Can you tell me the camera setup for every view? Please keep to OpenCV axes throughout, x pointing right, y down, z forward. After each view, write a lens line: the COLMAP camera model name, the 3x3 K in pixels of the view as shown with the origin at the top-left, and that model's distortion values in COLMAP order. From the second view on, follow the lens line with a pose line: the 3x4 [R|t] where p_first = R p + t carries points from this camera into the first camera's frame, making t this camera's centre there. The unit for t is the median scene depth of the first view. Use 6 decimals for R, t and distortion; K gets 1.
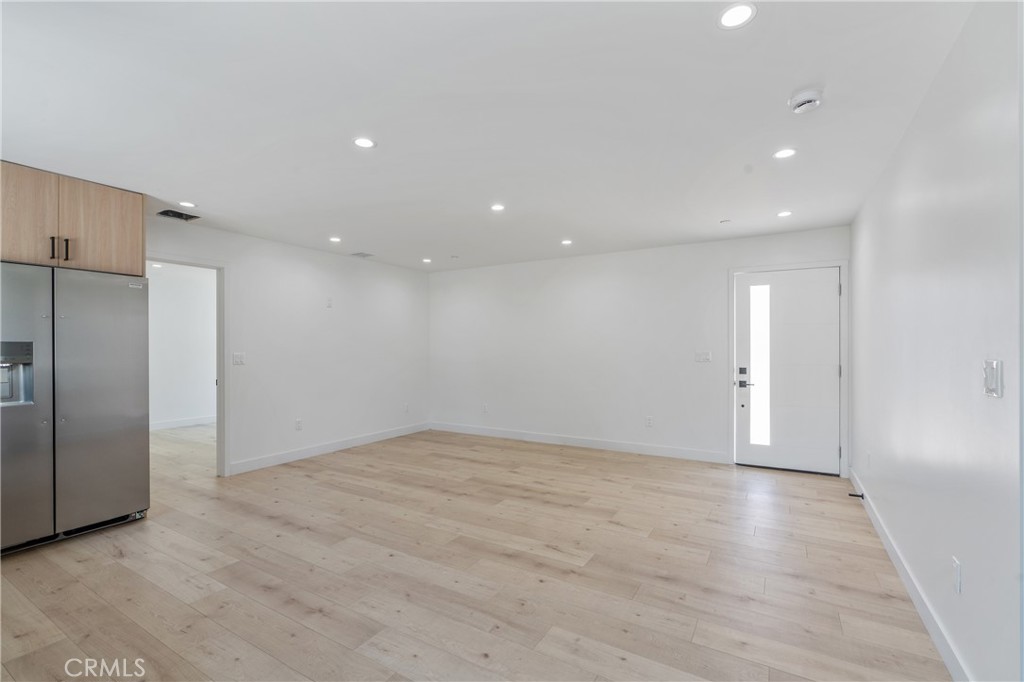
lens RADIAL K [[461.5, 0, 505.5], [0, 461.5, 345.5], [0, 0, 1]] dist [-0.006140, 0.001673]
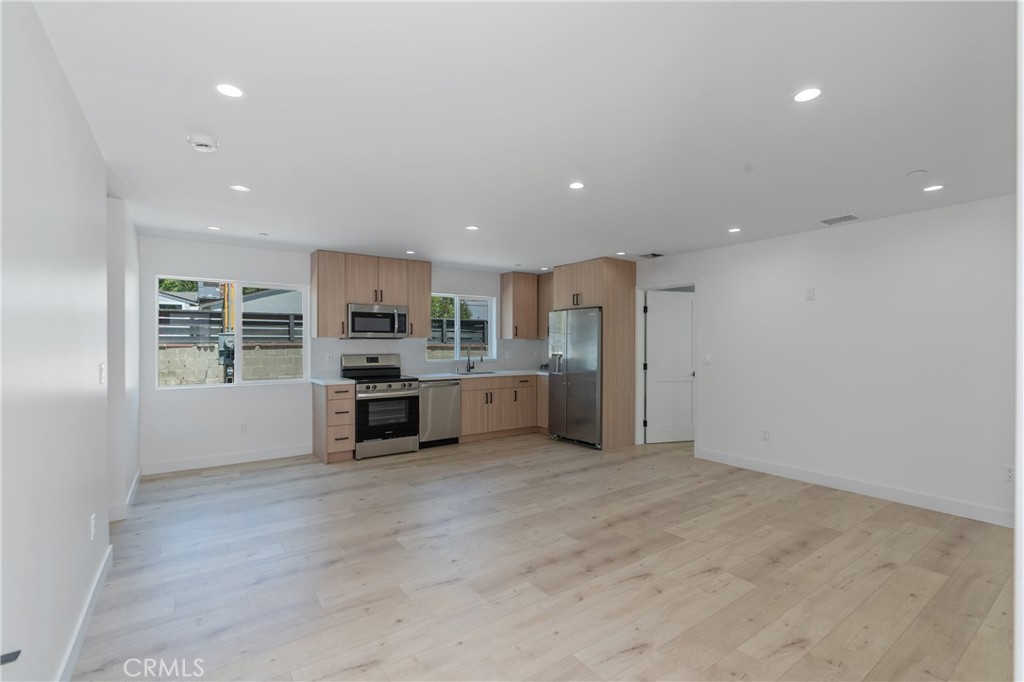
lens RADIAL K [[461.5, 0, 513.5], [0, 461.5, 345.2], [0, 0, 1]] dist [-0.006140, 0.001673]
pose [[-0.397152, 0.004565, -0.917742, 0.745955], [0.002772, 0.999989, 0.003775, -0.013062], [0.917749, -0.001045, -0.397160, 1.153922]]
